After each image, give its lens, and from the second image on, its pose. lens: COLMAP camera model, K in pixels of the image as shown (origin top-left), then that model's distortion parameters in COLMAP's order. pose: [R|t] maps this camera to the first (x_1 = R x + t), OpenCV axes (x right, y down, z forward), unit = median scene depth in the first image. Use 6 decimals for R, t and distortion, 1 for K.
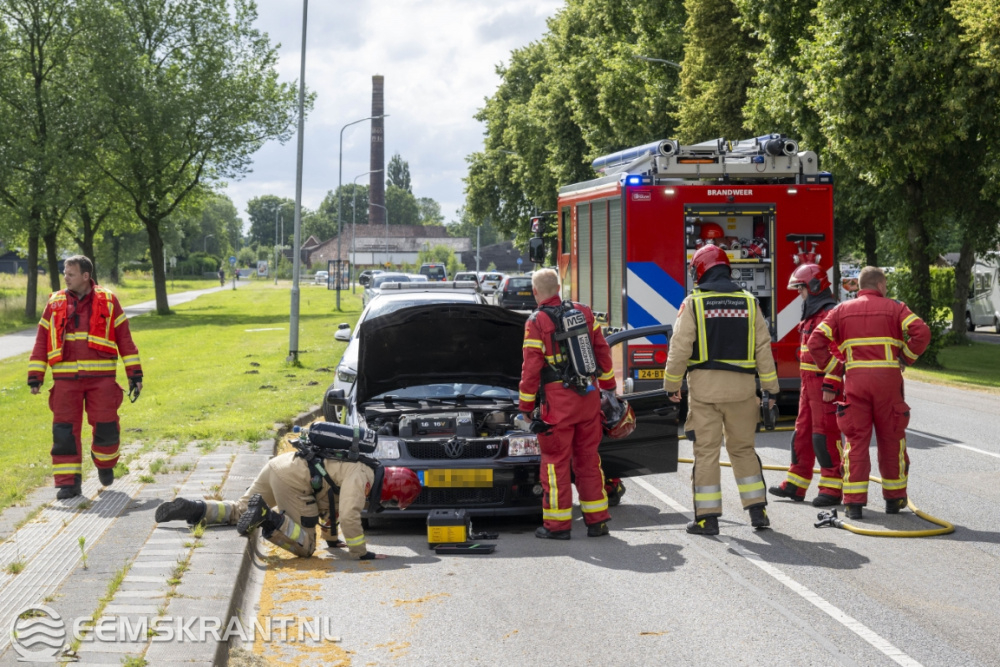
lens RADIAL K [[2199.3, 0, 621.3], [0, 2199.3, 332.6], [0, 0, 1]] dist [-0.026197, -0.134147]
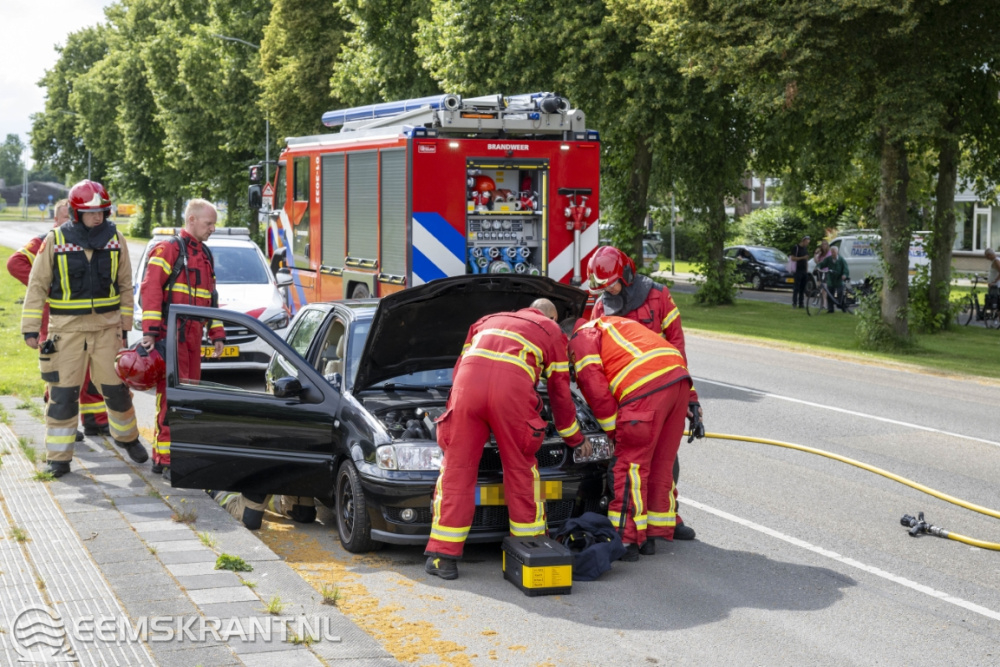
lens RADIAL K [[1577.7, 0, 500.0], [0, 1577.7, 333.5], [0, 0, 1]] dist [-0.000619, -0.003789]
pose [[0.971668, -0.002917, 0.236332, -0.064114], [-0.009160, 0.998708, 0.049988, -0.006158], [-0.236172, -0.050737, 0.970386, 0.130772]]
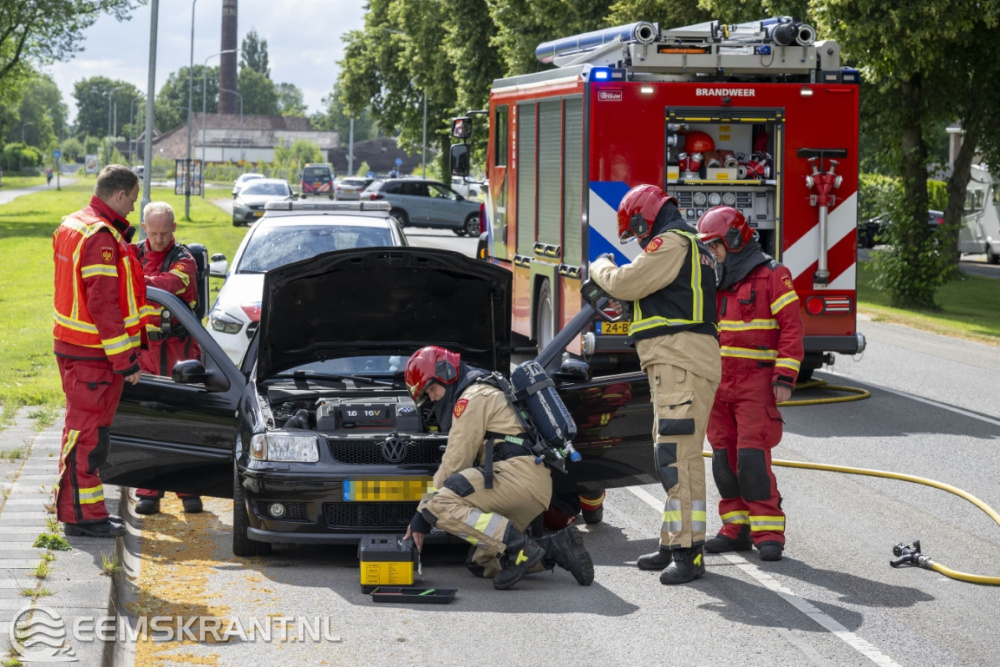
lens RADIAL K [[2598.3, 0, 502.6], [0, 2598.3, 371.2], [0, 0, 1]] dist [0.025975, -0.730734]
pose [[0.999827, 0.018228, -0.003743, -0.011180], [-0.018028, 0.998699, 0.047692, -0.004182], [0.004607, -0.047616, 0.998855, 0.044456]]
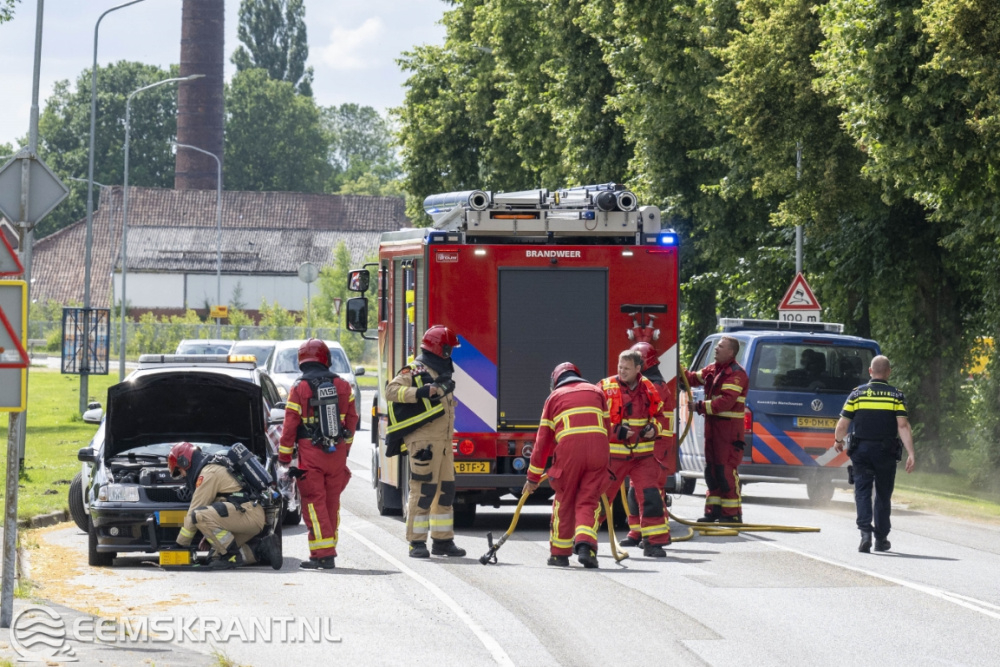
lens RADIAL K [[6887.8, 0, 500.0], [0, 6887.8, 333.5], [0, 0, 1]] dist [0.126847, -6.375847]
pose [[0.997621, 0.015195, -0.067247, 0.100698], [-0.017092, 0.999470, -0.027721, 0.019596], [0.066790, 0.028804, 0.997351, -0.793905]]
